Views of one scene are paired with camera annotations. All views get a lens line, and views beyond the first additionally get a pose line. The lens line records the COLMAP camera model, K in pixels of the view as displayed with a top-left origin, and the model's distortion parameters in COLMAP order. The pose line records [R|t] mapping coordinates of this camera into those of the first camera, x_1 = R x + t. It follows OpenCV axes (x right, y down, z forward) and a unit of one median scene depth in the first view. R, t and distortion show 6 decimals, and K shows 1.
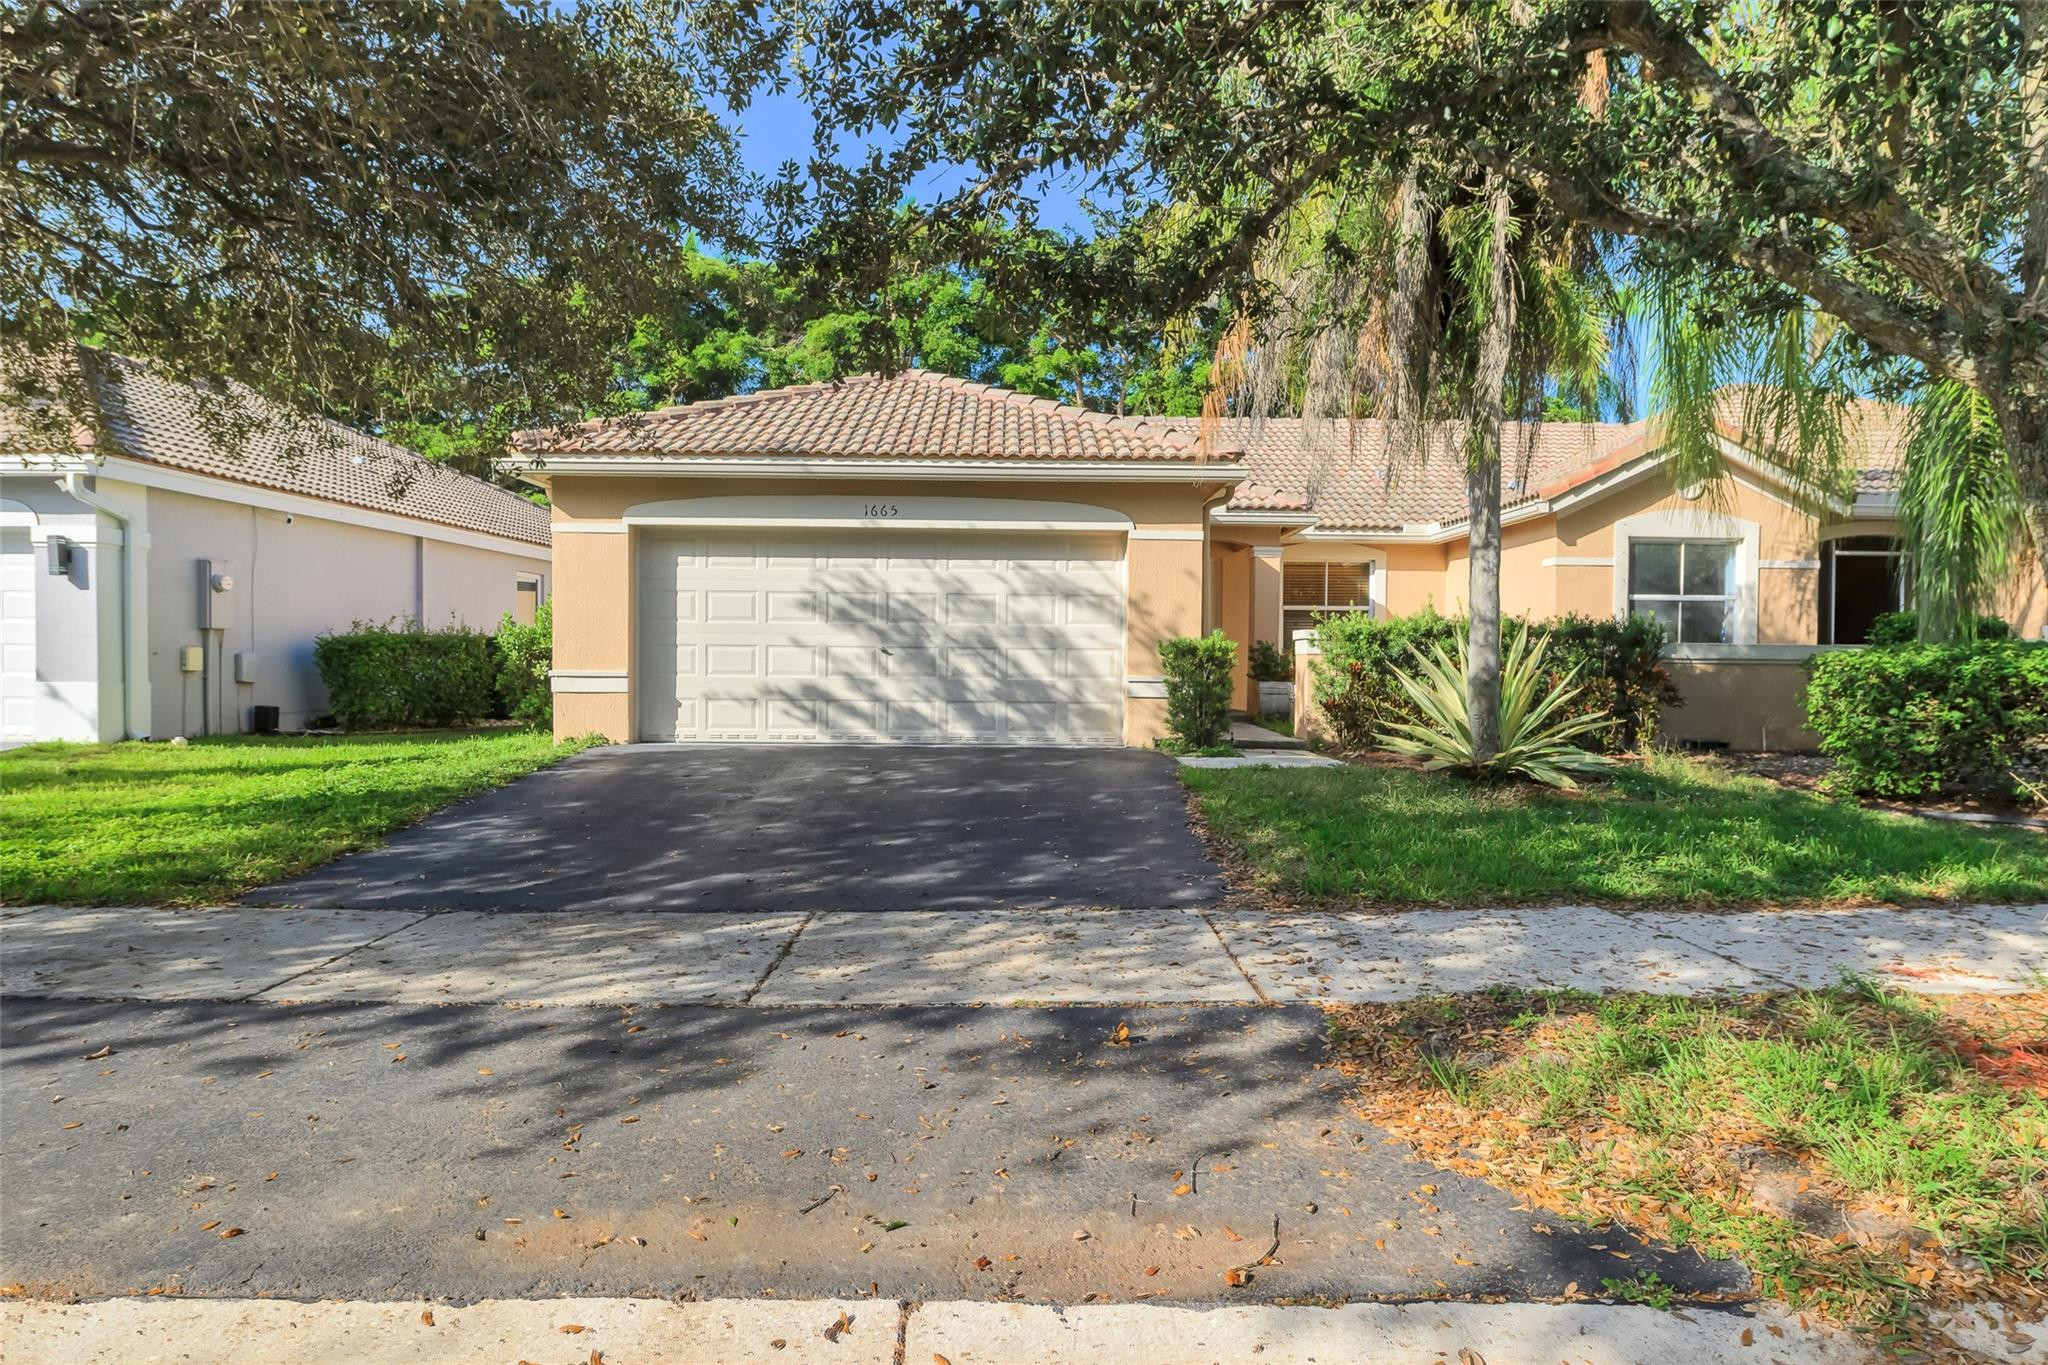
lens RADIAL K [[1031.2, 0, 1028.8], [0, 1031.2, 707.2], [0, 0, 1]] dist [-0.001735, -0.000344]
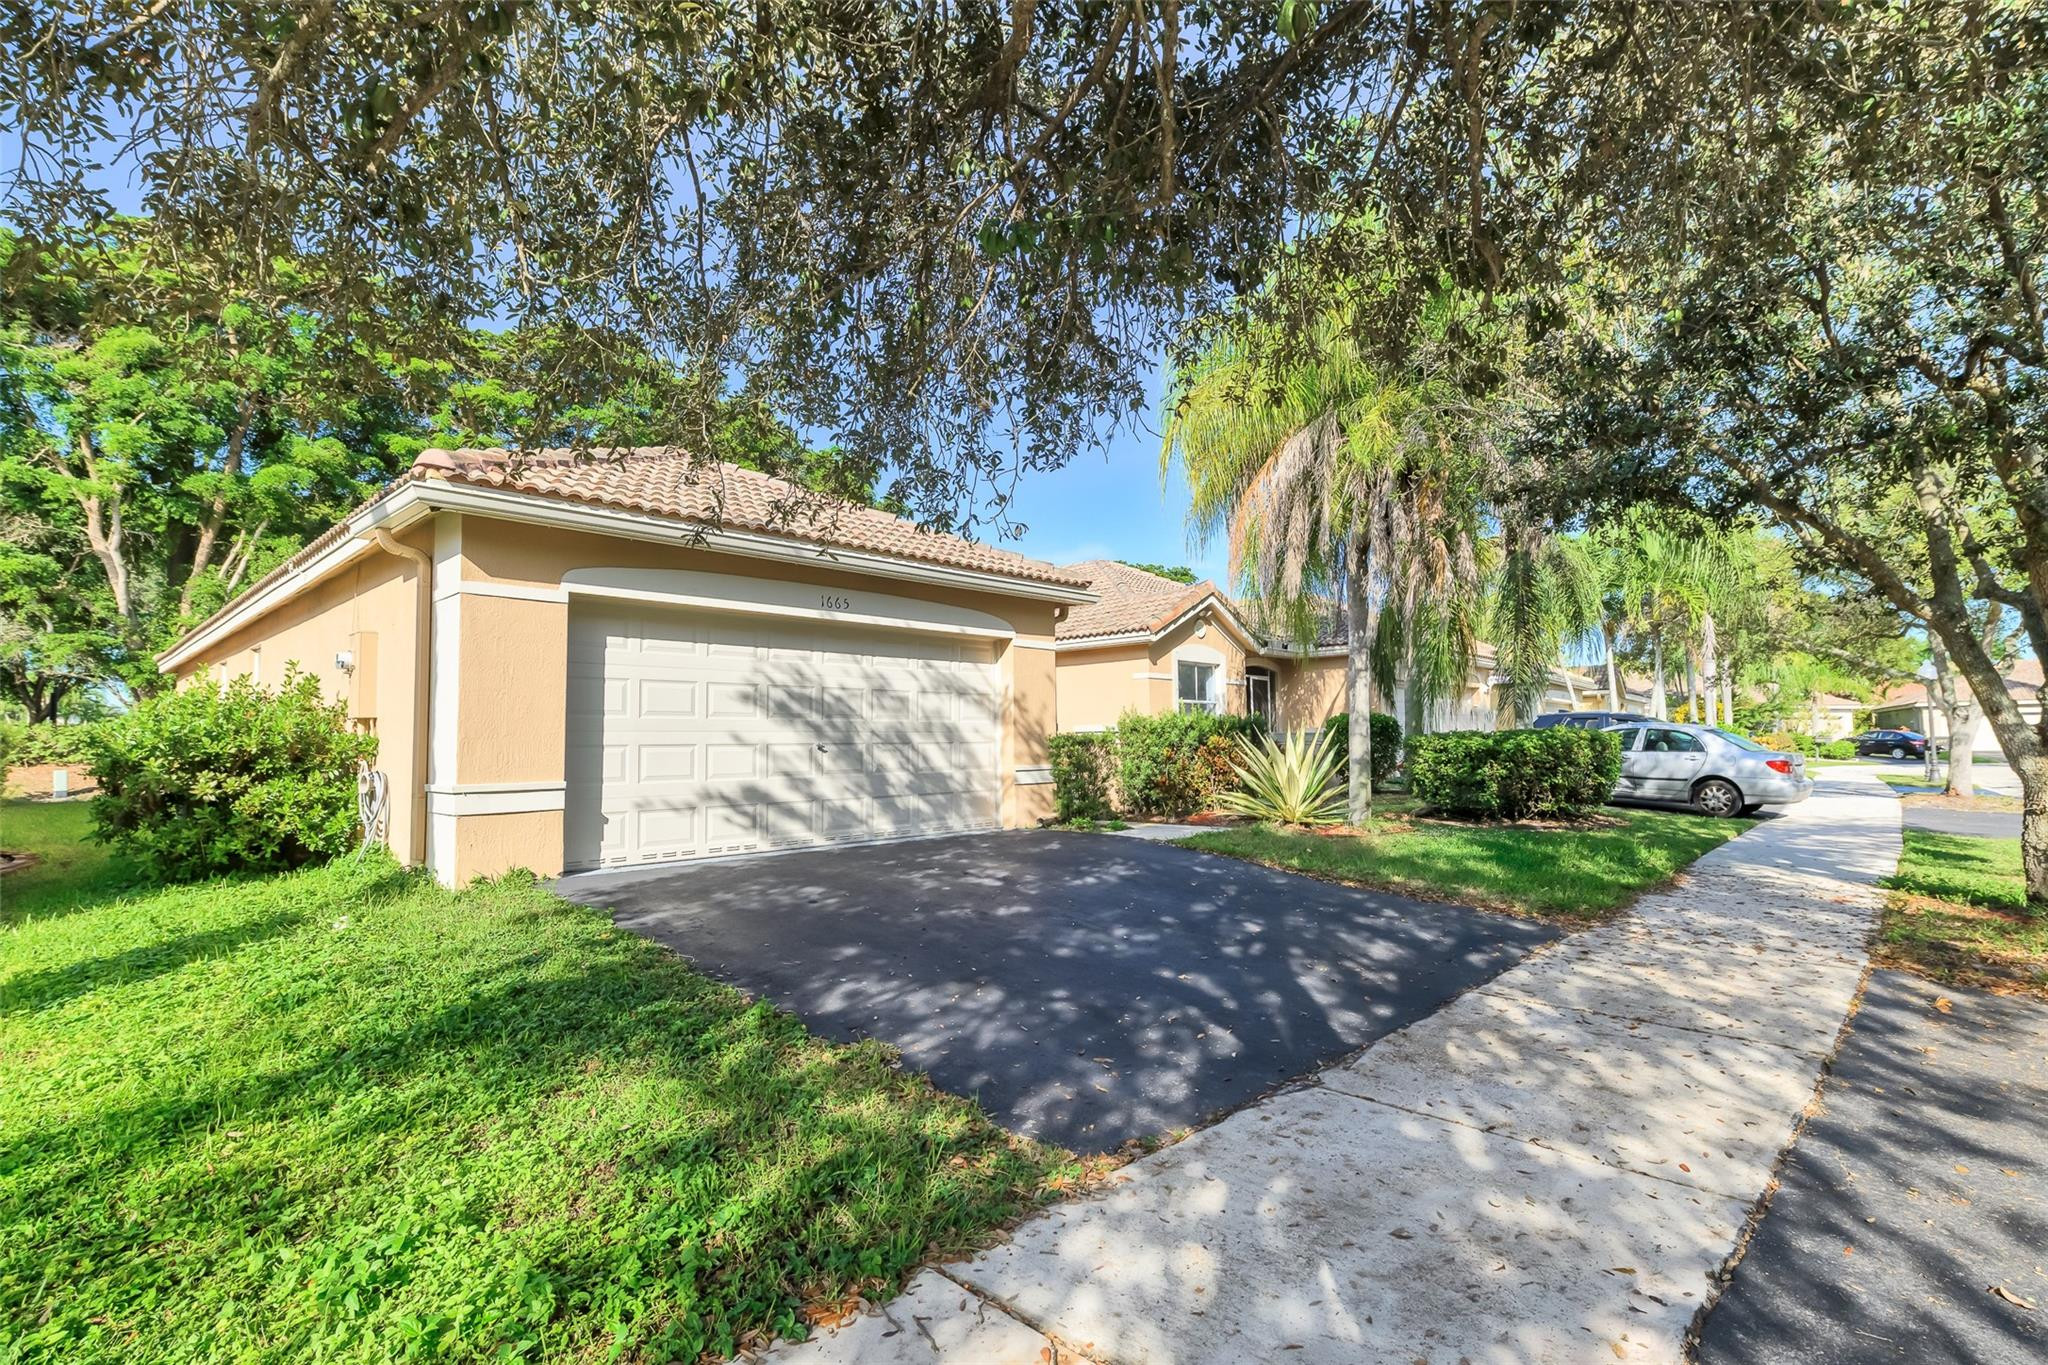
lens RADIAL K [[877.3, 0, 1029.3], [0, 877.3, 676.4], [0, 0, 1]] dist [0.001424, 0.000112]
pose [[0.753127, 0.033921, 0.657000, -0.534000], [0.047056, 0.993334, -0.105226, -0.025299], [-0.656190, 0.110164, 0.746511, 0.261936]]
